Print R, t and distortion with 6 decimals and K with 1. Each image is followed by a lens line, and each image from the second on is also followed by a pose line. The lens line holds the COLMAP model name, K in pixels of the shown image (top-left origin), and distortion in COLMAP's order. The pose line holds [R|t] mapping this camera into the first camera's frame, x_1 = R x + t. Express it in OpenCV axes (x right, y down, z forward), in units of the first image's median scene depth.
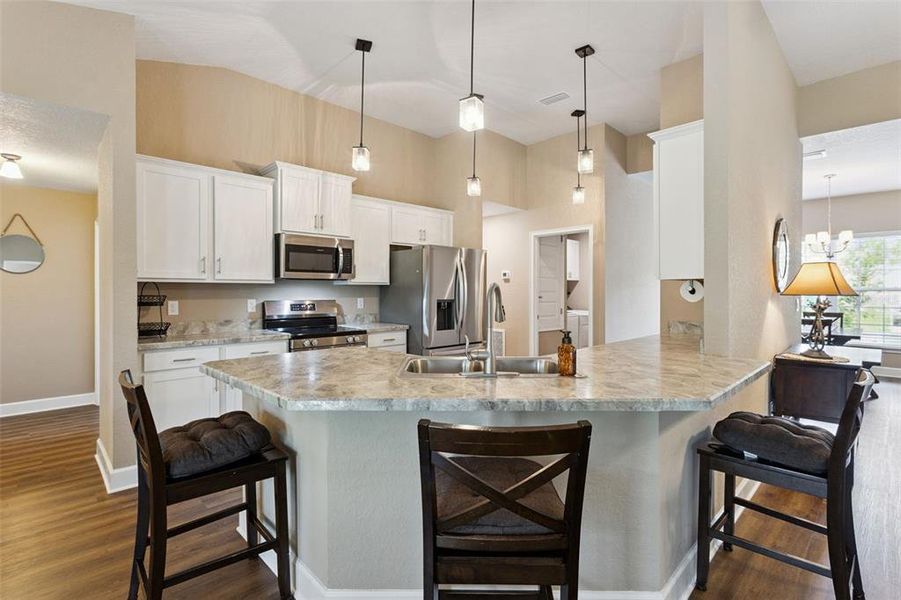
lens RADIAL K [[433.4, 0, 448.7], [0, 433.4, 291.5], [0, 0, 1]] dist [-0.000417, 0.000100]
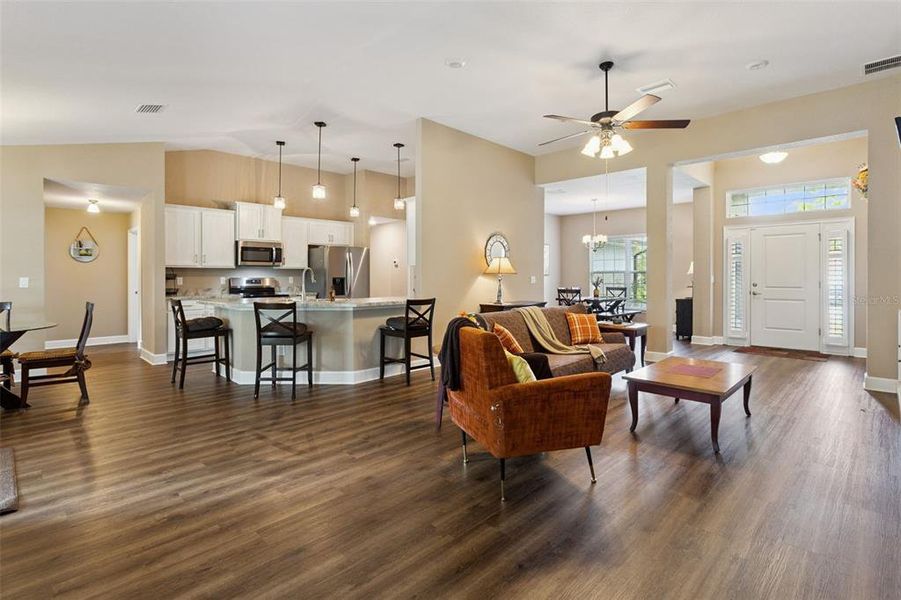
lens RADIAL K [[445.1, 0, 443.2], [0, 445.1, 277.2], [0, 0, 1]] dist [0.014842, 0.000153]
pose [[0.999998, -0.001313, 0.001586, 0.443702], [0.001310, 0.999998, 0.001670, 0.016681], [-0.001588, -0.001668, 0.999997, -0.831175]]
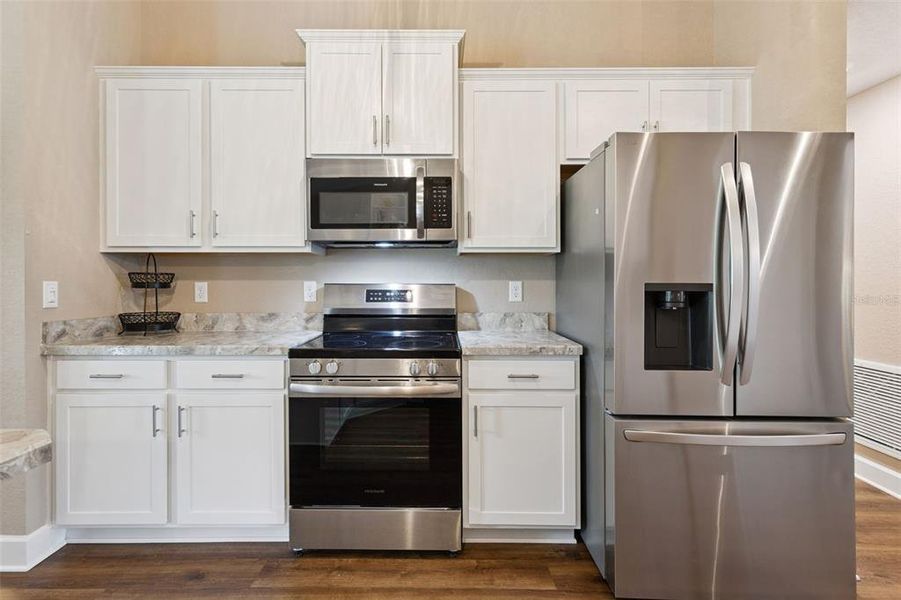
lens RADIAL K [[445.1, 0, 443.2], [0, 445.1, 277.2], [0, 0, 1]] dist [0.014842, 0.000153]
pose [[0.719529, -0.007103, -0.694426, 0.121053], [-0.000520, 0.999942, -0.010767, 0.019344], [0.694462, 0.008108, 0.719484, 0.669242]]
